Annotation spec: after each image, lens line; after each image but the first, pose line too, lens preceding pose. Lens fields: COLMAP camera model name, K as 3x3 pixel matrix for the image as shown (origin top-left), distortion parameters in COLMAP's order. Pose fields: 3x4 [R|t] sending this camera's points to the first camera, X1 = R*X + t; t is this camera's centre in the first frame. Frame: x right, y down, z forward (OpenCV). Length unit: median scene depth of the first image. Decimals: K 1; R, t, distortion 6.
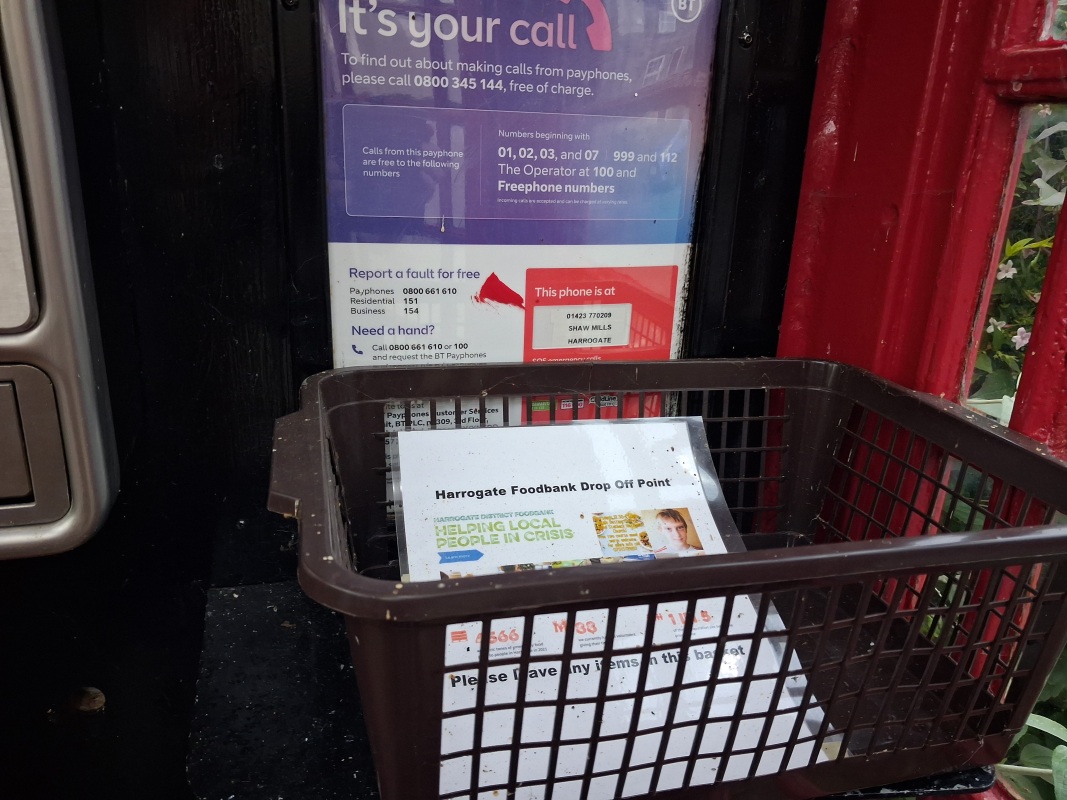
lens RADIAL K [[806.1, 0, 533.5], [0, 806.1, 400.0], [0, 0, 1]] dist [0.008098, 0.002445]
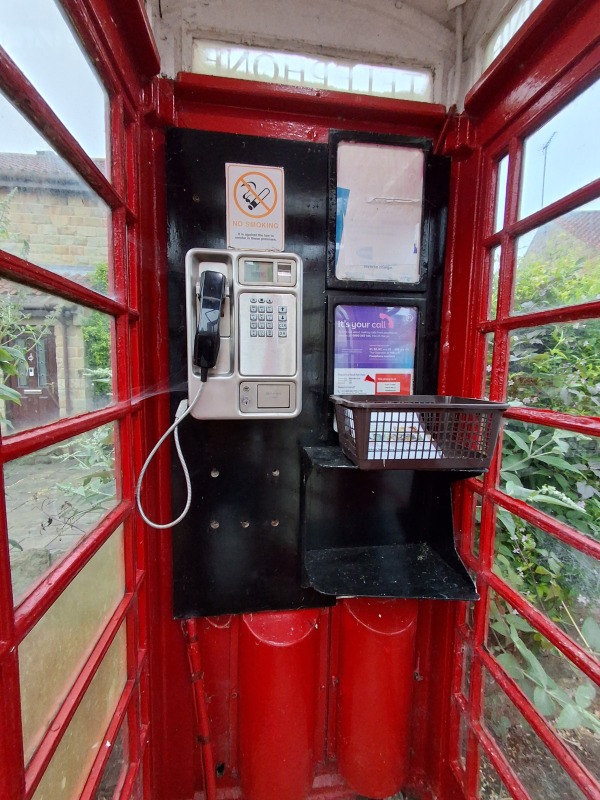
lens RADIAL K [[375.9, 0, 300.0], [0, 375.9, 400.0], [0, 0, 1]] dist [0.001923, 0.000307]
pose [[0.989702, -0.016167, -0.142229, -0.128571], [-0.016846, 0.973542, -0.227884, 0.459394], [0.142150, 0.227933, 0.963244, -1.036072]]
